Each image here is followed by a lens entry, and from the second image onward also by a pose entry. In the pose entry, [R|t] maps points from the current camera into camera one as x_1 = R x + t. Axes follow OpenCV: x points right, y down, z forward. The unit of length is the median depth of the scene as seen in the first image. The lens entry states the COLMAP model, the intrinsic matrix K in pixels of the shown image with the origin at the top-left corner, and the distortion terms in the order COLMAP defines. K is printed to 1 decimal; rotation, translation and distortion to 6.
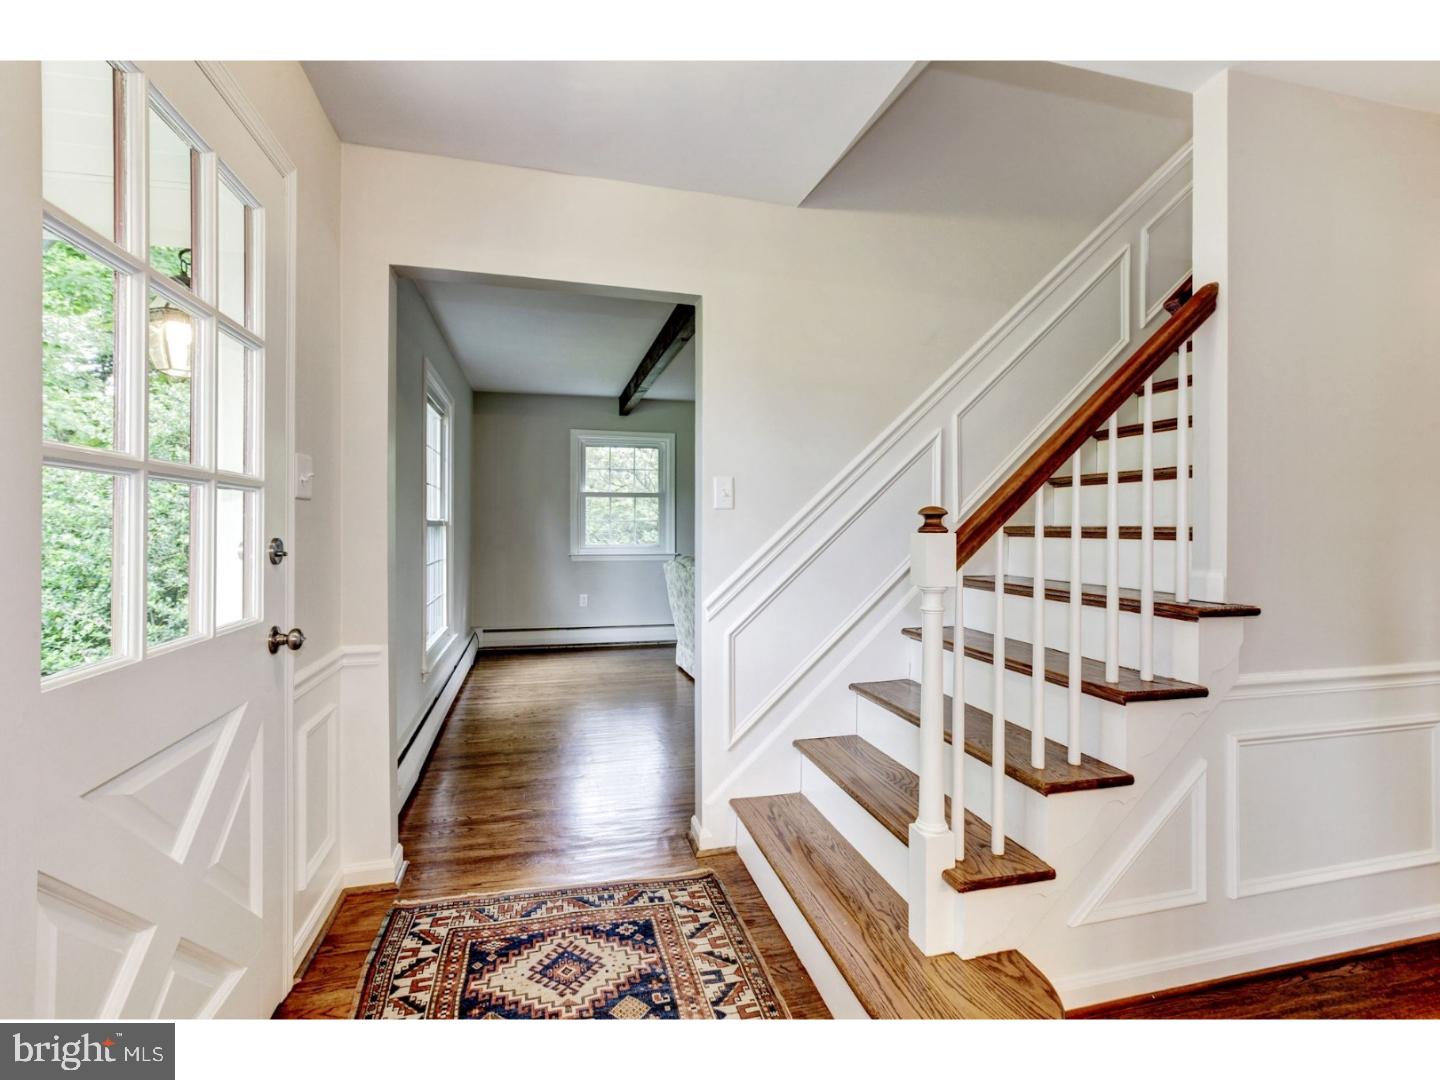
lens RADIAL K [[673.9, 0, 714.6], [0, 673.9, 534.0], [0, 0, 1]] dist [-0.038767, 0.000282]
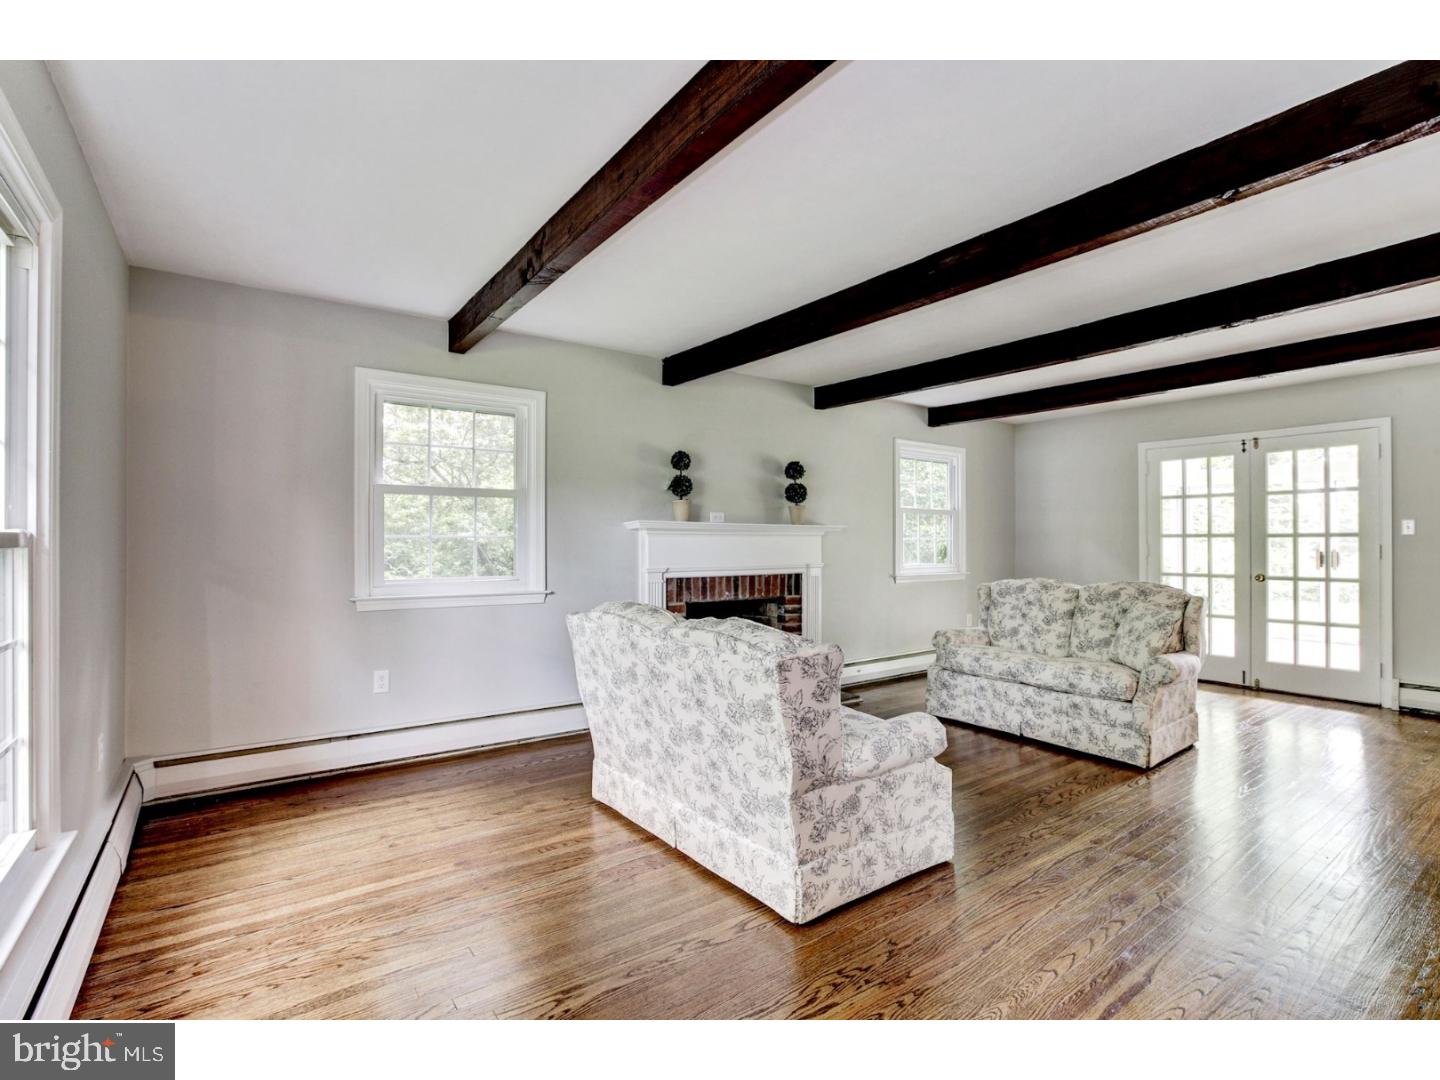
lens RADIAL K [[677.8, 0, 716.2], [0, 677.8, 547.4], [0, 0, 1]] dist [0.001830, 0.000332]
pose [[0.933001, -0.003748, 0.359854, -0.138831], [0.006262, 0.999963, -0.005821, -0.006111], [-0.359819, 0.007684, 0.932990, 0.386219]]
